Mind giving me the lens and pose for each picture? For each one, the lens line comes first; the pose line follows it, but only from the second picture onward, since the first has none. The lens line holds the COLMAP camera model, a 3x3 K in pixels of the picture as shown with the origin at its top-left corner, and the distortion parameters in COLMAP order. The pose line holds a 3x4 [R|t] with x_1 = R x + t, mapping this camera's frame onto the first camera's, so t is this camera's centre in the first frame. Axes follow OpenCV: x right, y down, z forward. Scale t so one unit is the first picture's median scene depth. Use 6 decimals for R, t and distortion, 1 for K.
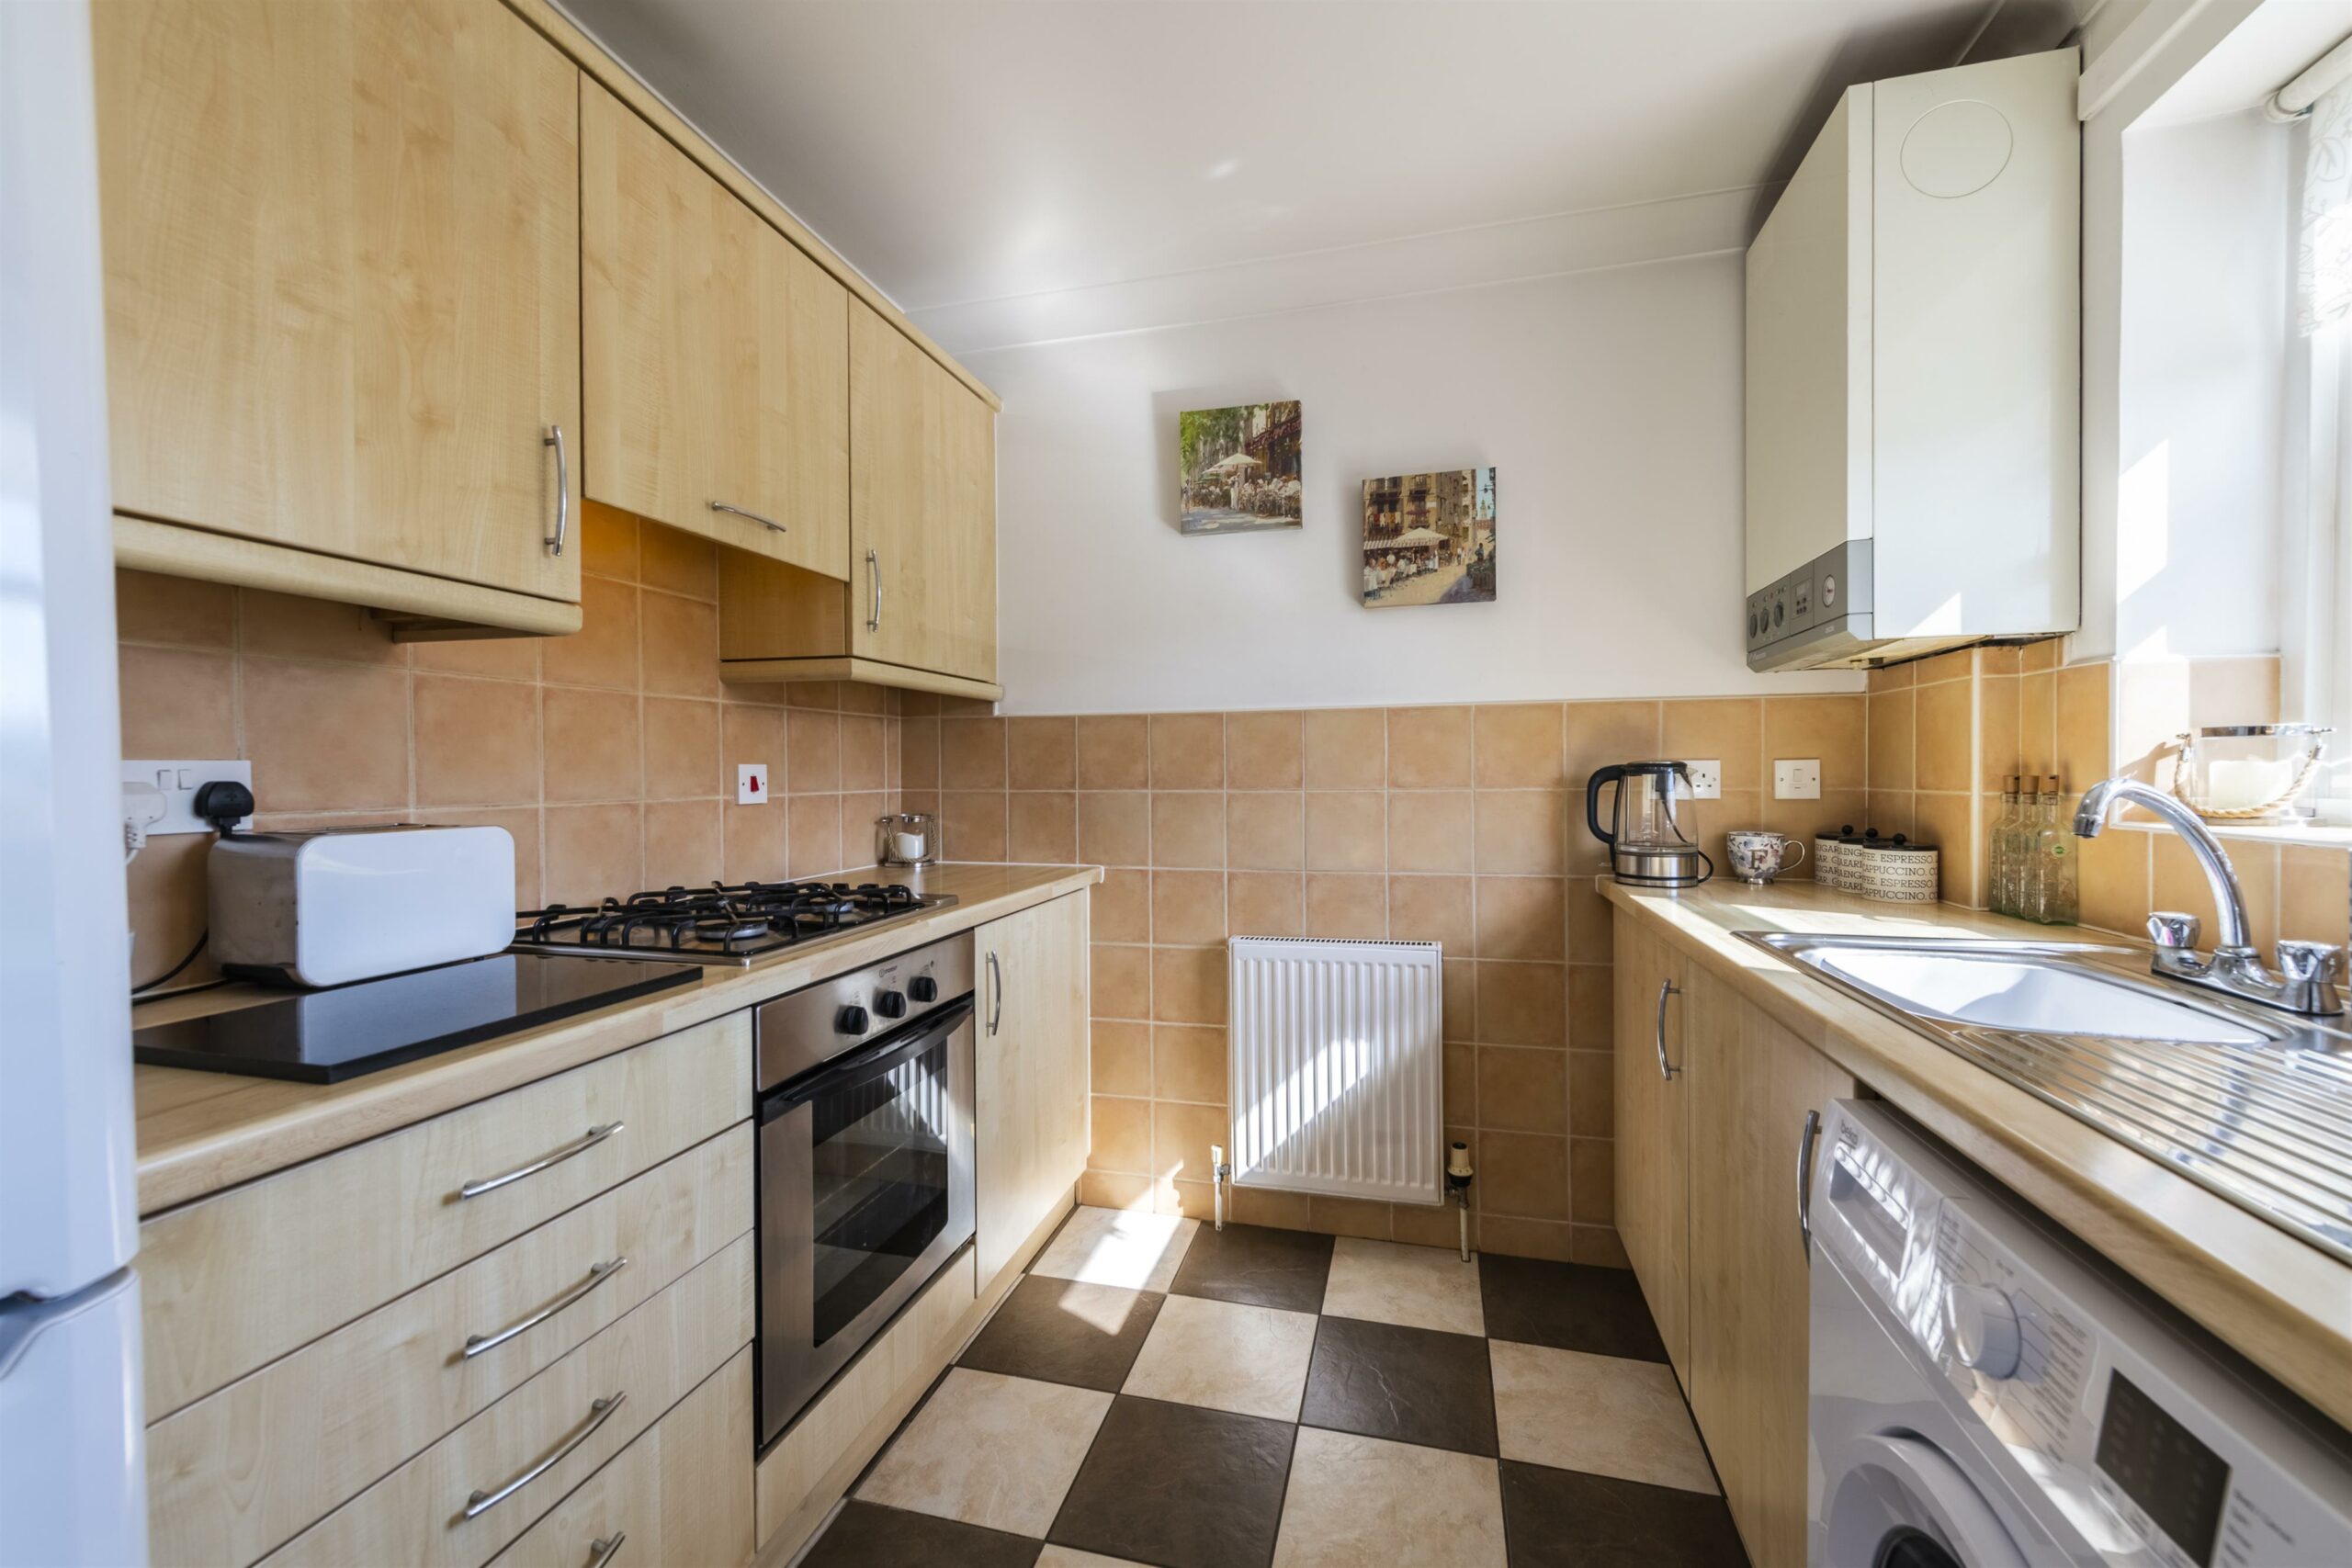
lens RADIAL K [[936.0, 0, 1187.7], [0, 936.0, 783.3], [0, 0, 1]] dist [0.019782, -0.005518]
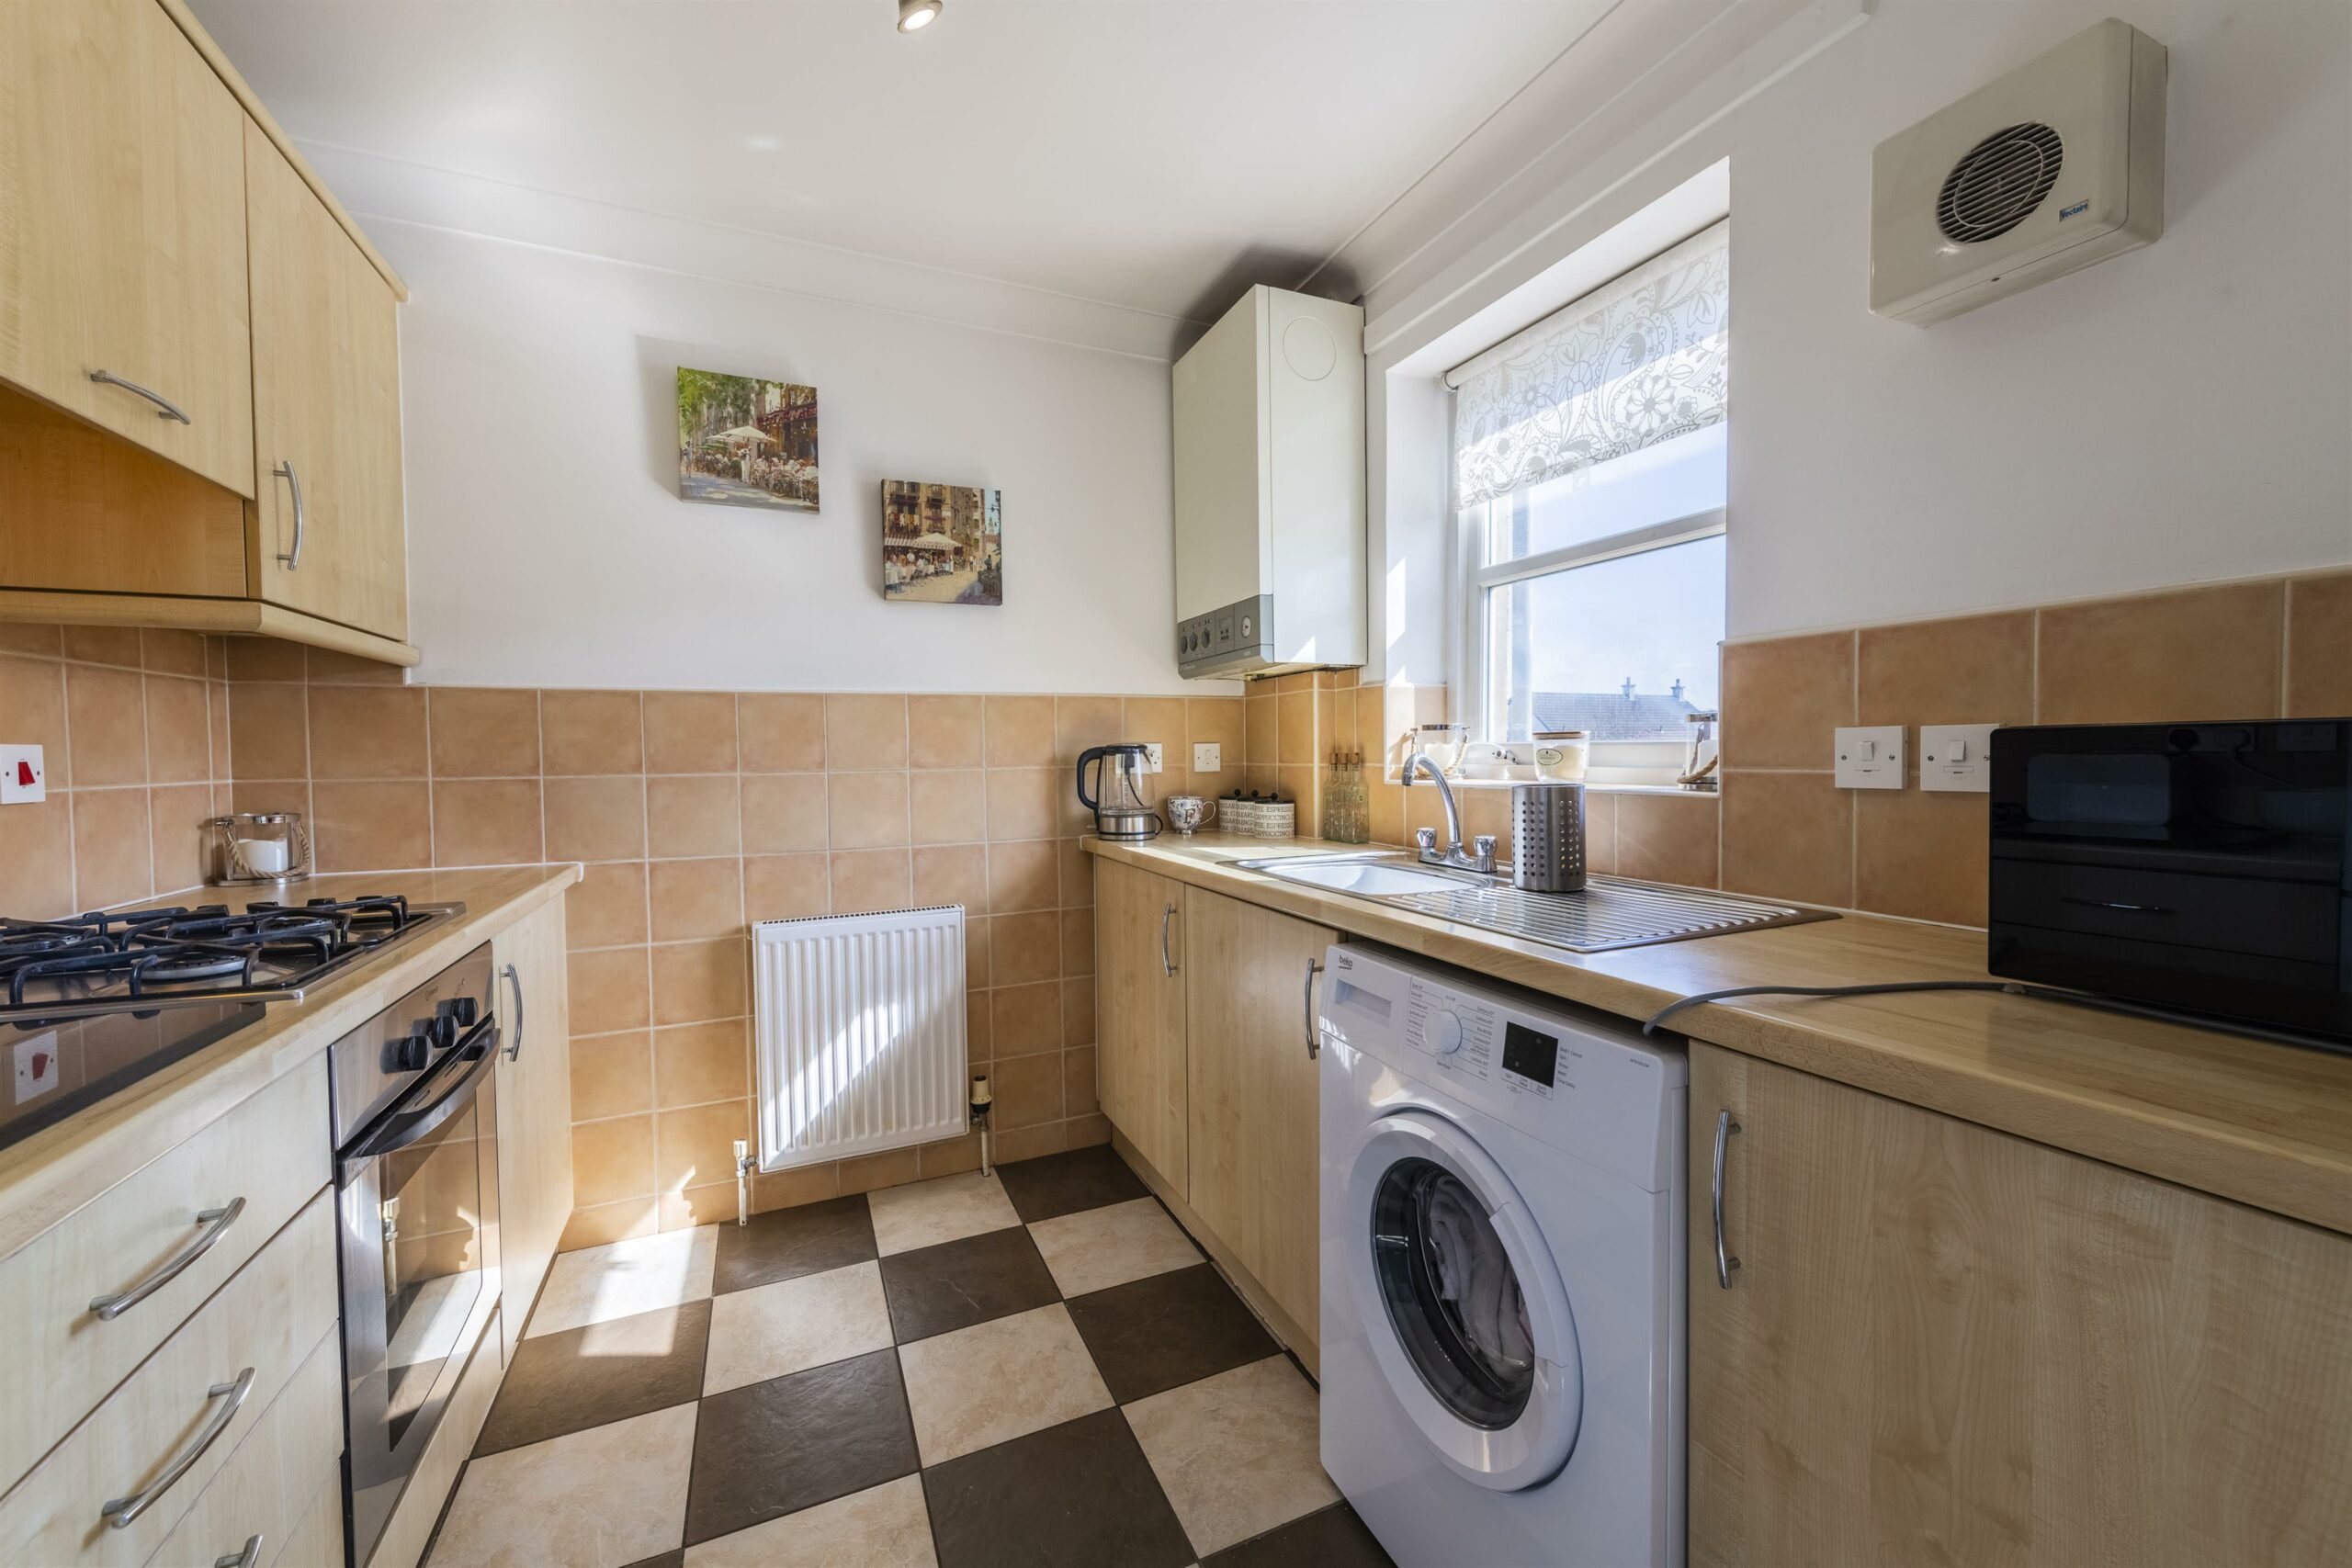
lens RADIAL K [[936.0, 0, 1187.7], [0, 936.0, 783.3], [0, 0, 1]] dist [0.019782, -0.005518]
pose [[0.775230, -0.023825, 0.631230, -0.229990], [0.014292, 0.999694, 0.020179, 0.005274], [-0.631518, -0.006622, 0.775333, -0.047952]]
